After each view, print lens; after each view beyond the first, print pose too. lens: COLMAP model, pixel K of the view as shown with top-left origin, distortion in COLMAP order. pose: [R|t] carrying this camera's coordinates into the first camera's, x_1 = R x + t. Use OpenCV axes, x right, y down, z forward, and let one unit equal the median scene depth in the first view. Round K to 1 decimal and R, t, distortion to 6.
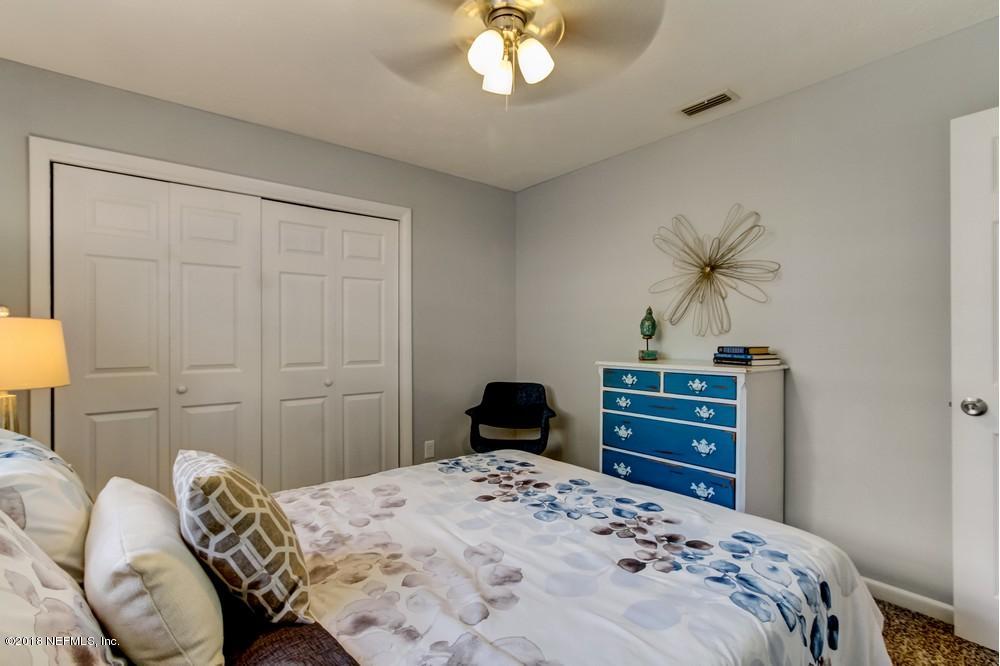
lens RADIAL K [[463.1, 0, 499.2], [0, 463.1, 336.2], [0, 0, 1]] dist [-0.002434, 0.000790]
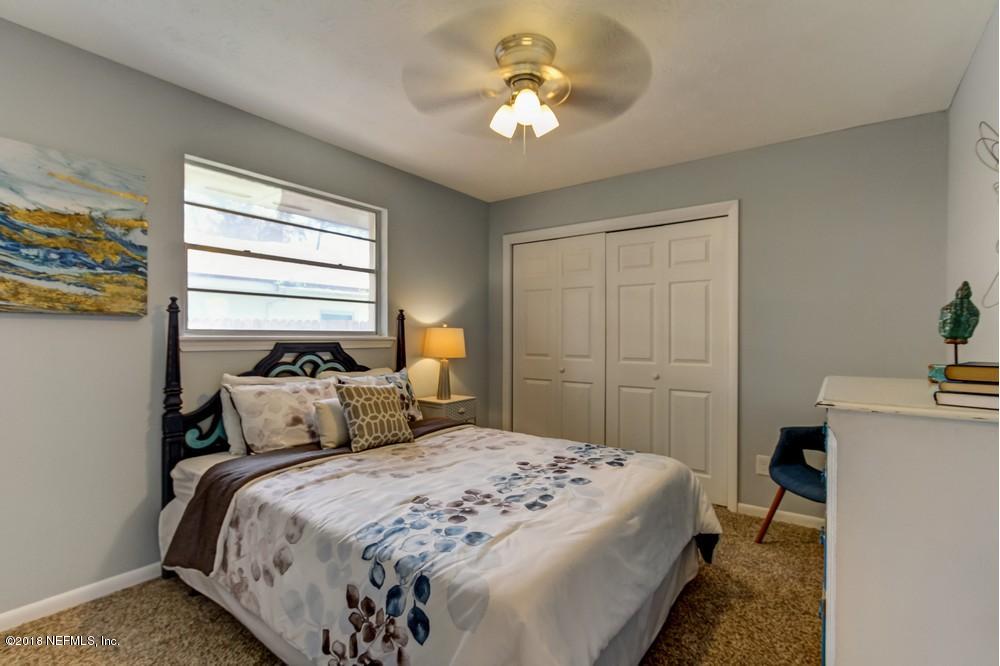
lens RADIAL K [[463.1, 0, 499.2], [0, 463.1, 336.2], [0, 0, 1]] dist [-0.002434, 0.000790]
pose [[0.249046, 0.004261, -0.968482, 1.263413], [-0.002214, 0.999990, 0.003831, -0.006474], [0.968489, 0.001190, 0.249053, 0.655073]]
